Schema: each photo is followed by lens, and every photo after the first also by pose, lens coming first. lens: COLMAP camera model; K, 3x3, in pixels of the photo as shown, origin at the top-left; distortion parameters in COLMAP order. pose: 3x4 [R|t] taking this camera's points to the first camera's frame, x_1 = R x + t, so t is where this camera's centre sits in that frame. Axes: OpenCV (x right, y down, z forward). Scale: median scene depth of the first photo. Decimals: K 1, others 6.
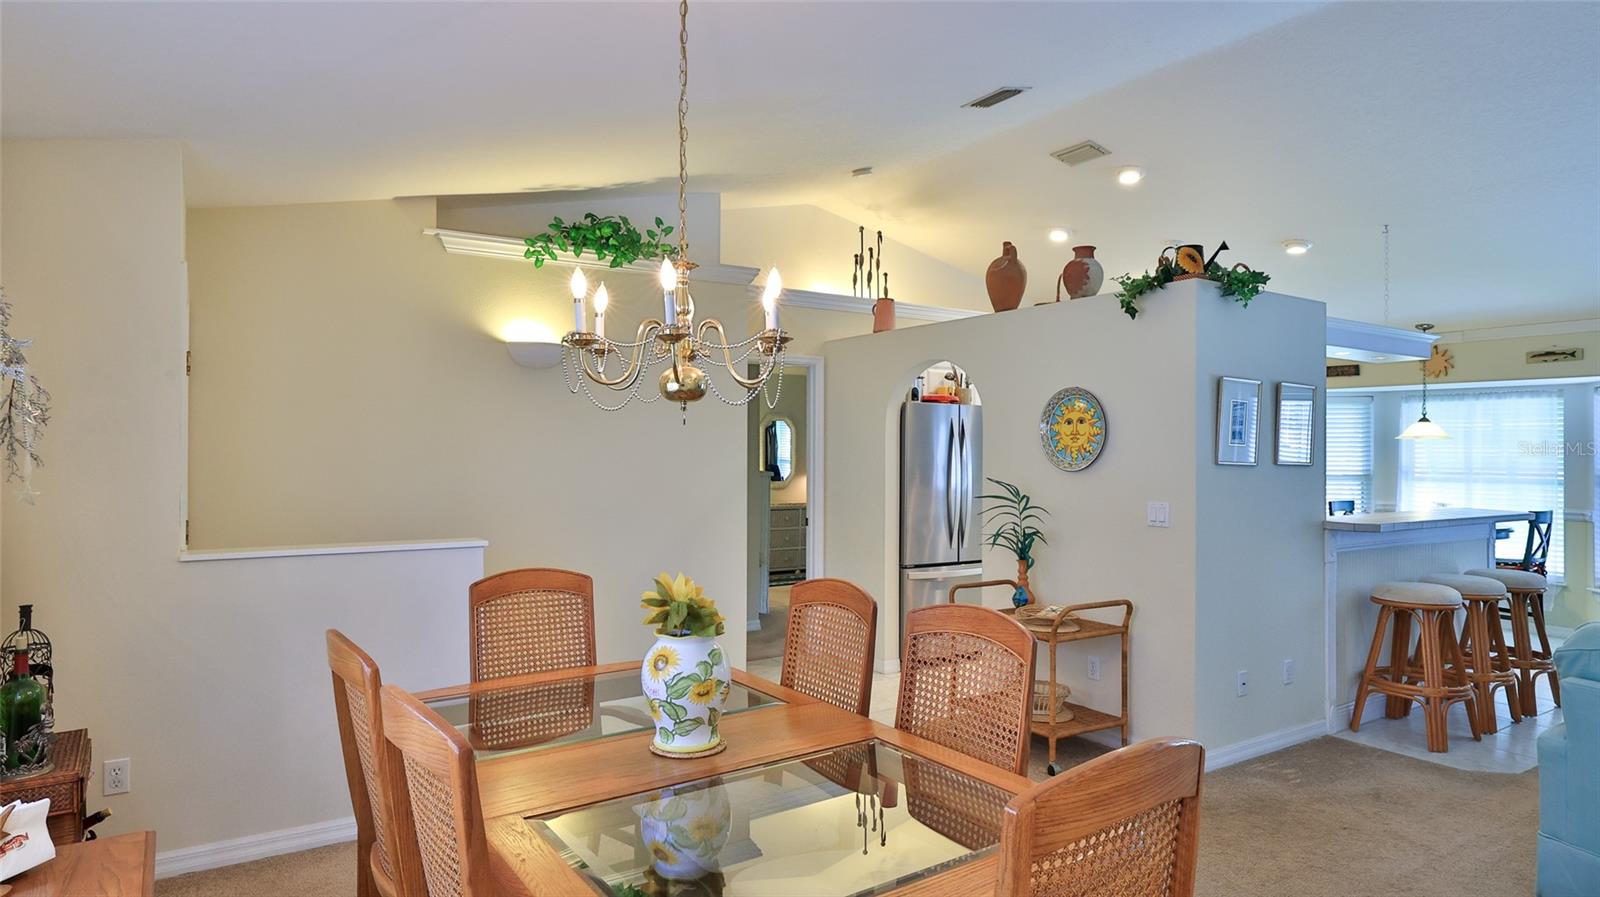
lens RADIAL K [[928.1, 0, 800.0], [0, 928.1, 448.5], [0, 0, 1]] dist [0.004301, 0.000054]
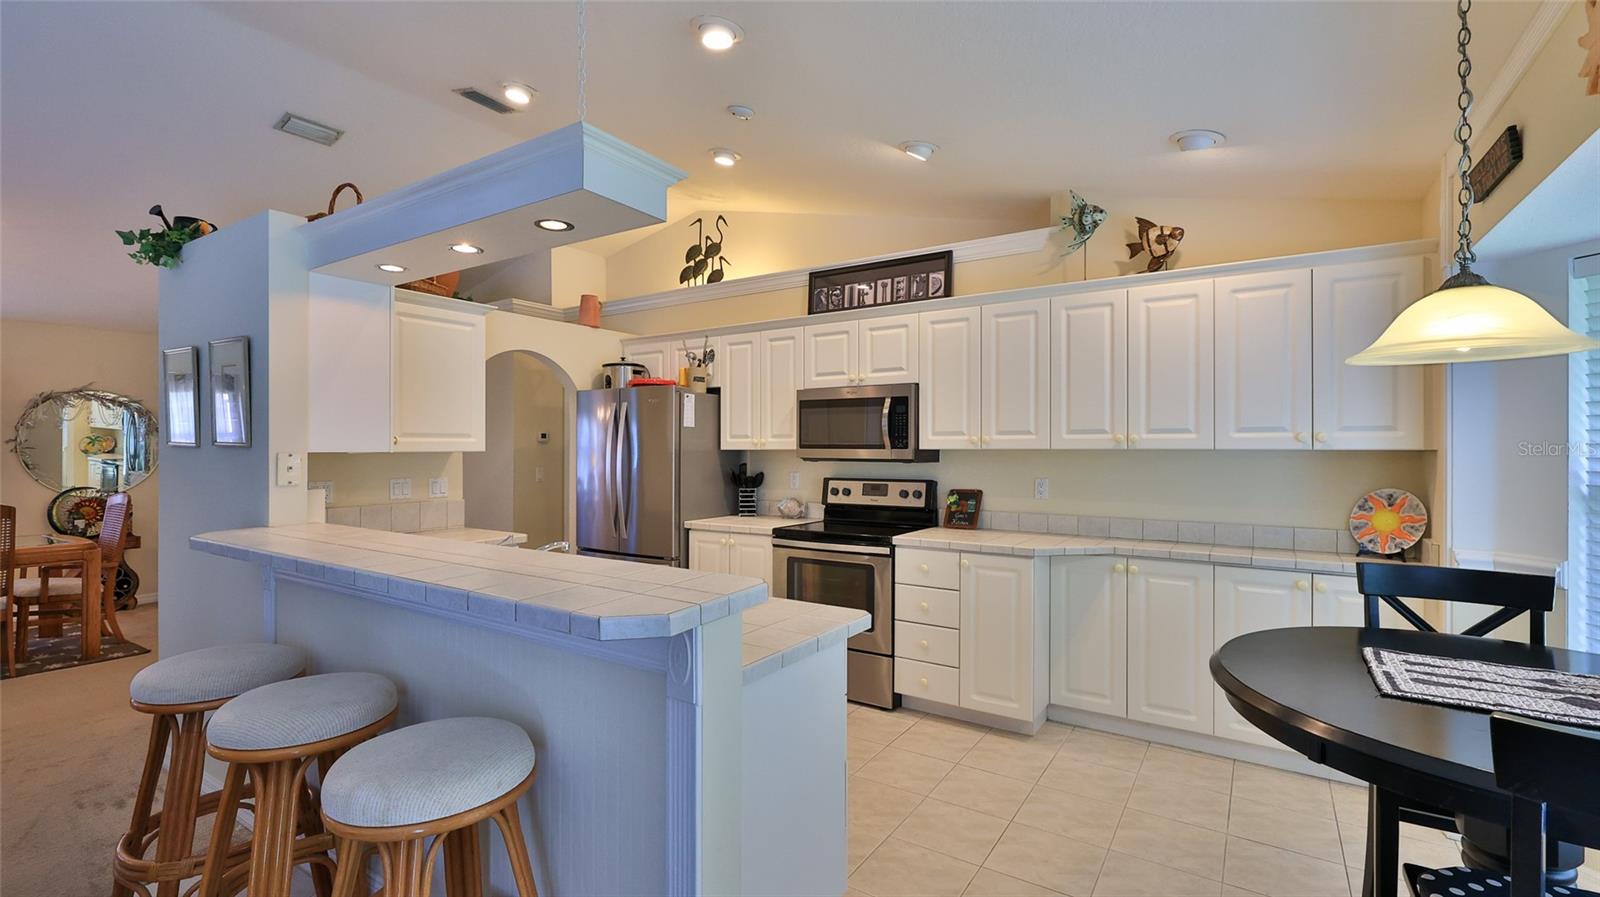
lens RADIAL K [[707.6, 0, 800.0], [0, 707.6, 448.5], [0, 0, 1]] dist [0.001684, 0.000269]
pose [[0.390470, -0.003571, -0.920609, 1.010187], [0.006673, 0.999977, -0.001049, 0.018559], [0.920592, -0.005734, 0.390485, 0.975598]]
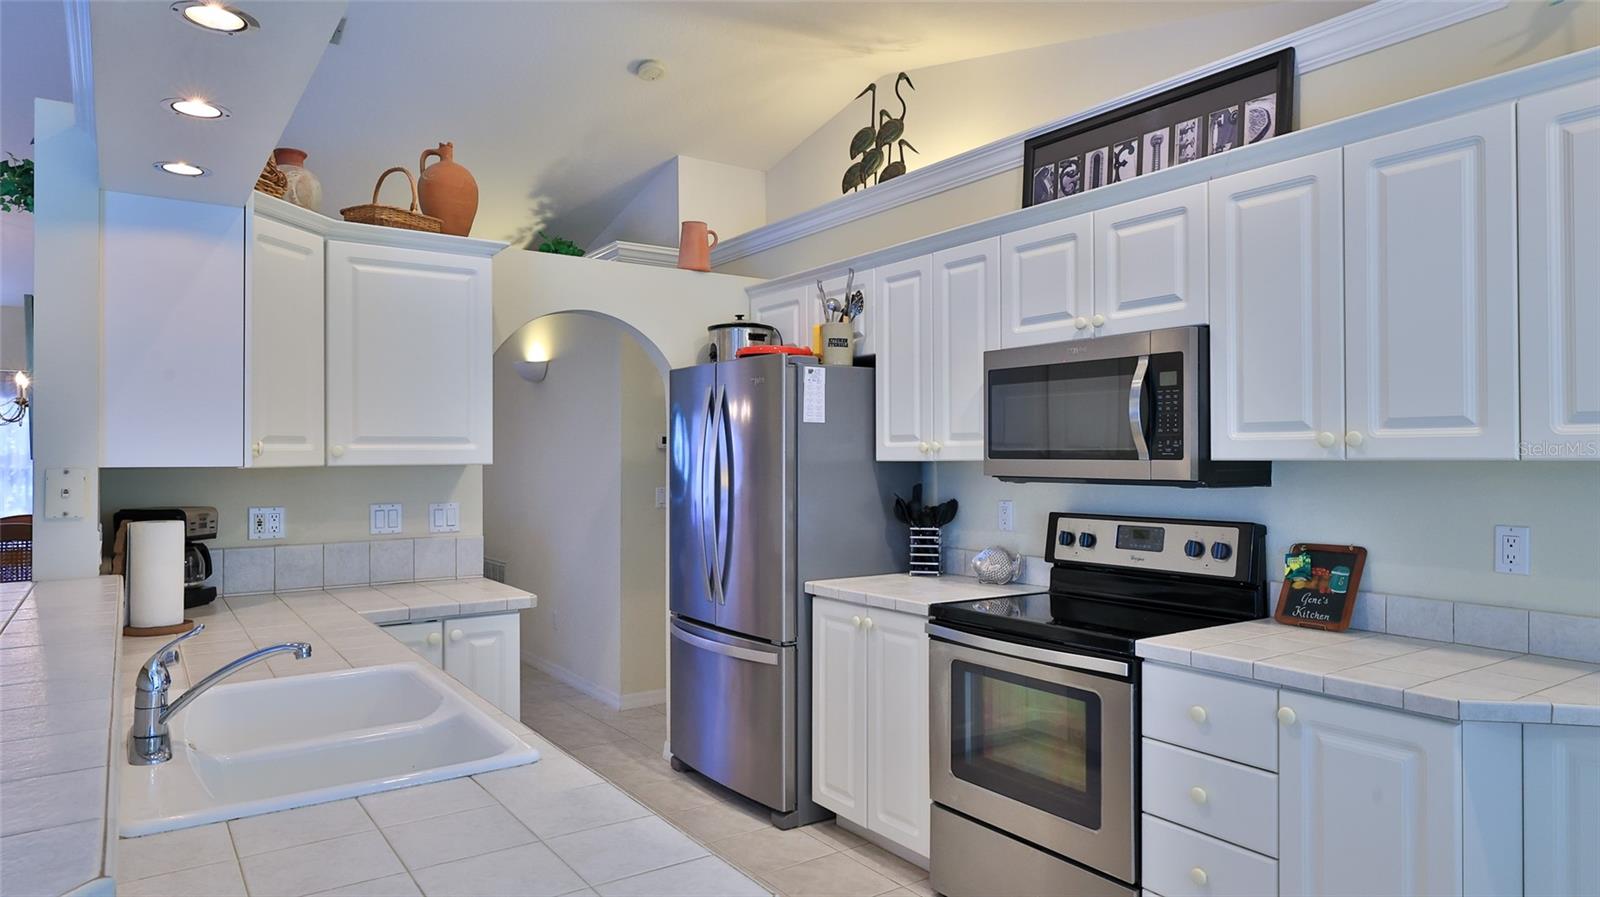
lens RADIAL K [[968.0, 0, 800.0], [0, 968.0, 448.5], [0, 0, 1]] dist [0.001411, 0.000570]
pose [[0.017926, -0.012947, -0.999755, 0.877307], [0.008179, 0.999885, -0.012802, 0.018127], [0.999806, -0.007947, 0.018030, 1.147692]]
